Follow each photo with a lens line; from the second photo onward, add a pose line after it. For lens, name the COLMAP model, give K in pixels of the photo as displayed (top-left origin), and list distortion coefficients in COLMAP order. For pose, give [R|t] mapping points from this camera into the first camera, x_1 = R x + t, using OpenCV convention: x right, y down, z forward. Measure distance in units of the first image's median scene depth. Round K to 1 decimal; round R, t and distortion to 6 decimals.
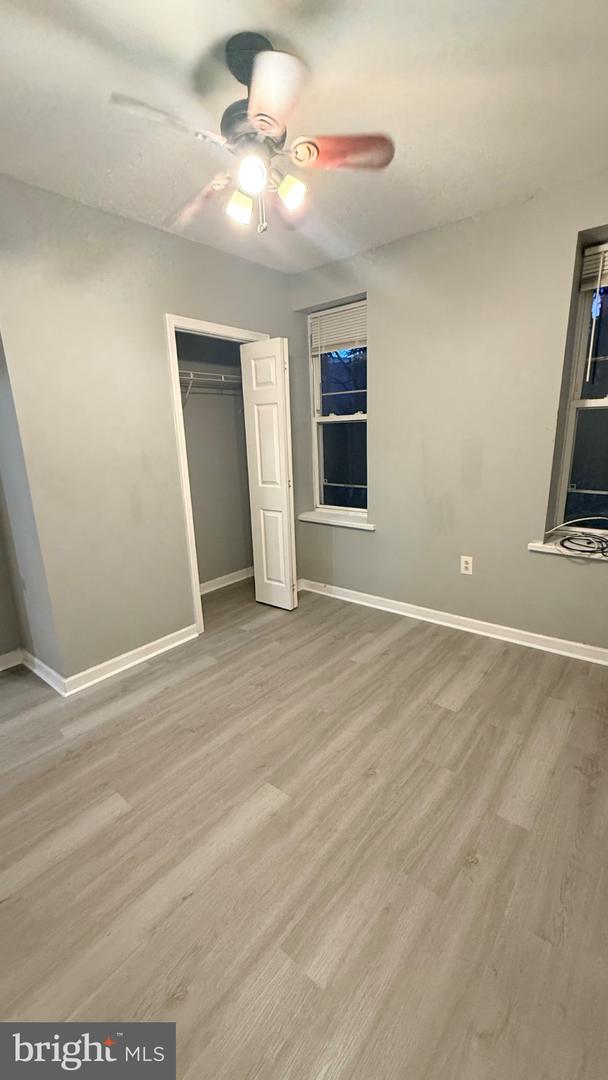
lens RADIAL K [[431.5, 0, 301.8], [0, 431.5, 535.7], [0, 0, 1]] dist [-0.001135, 0.000318]
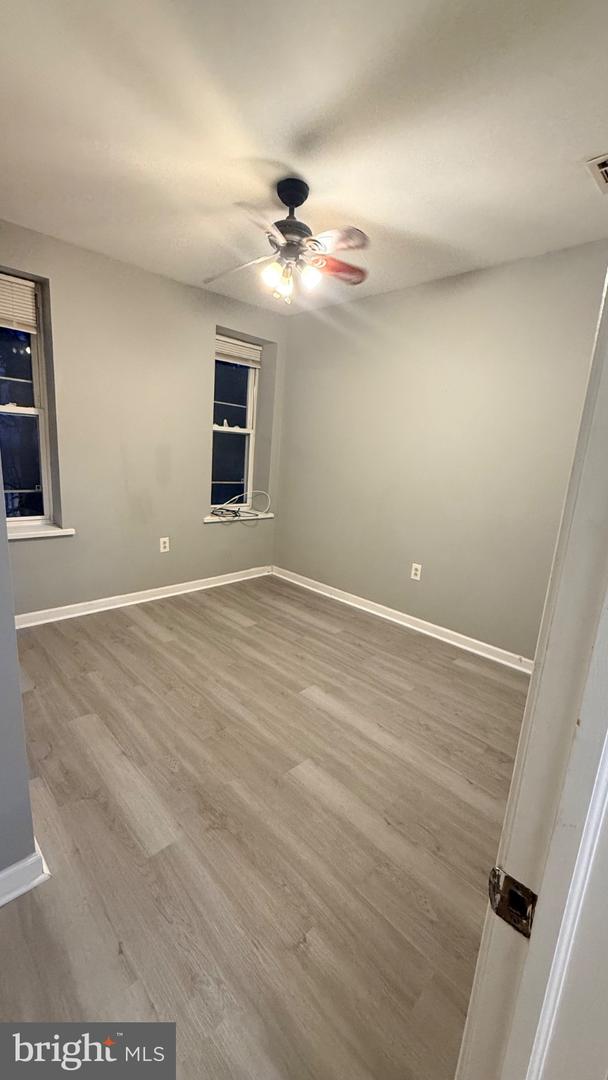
lens RADIAL K [[431.5, 0, 298.2], [0, 431.5, 539.8], [0, 0, 1]] dist [-0.001135, 0.000318]
pose [[0.109382, -0.170018, 0.979351, -1.039008], [0.166051, 0.974544, 0.150637, -0.091643], [-0.980032, 0.146146, 0.134830, 0.565135]]
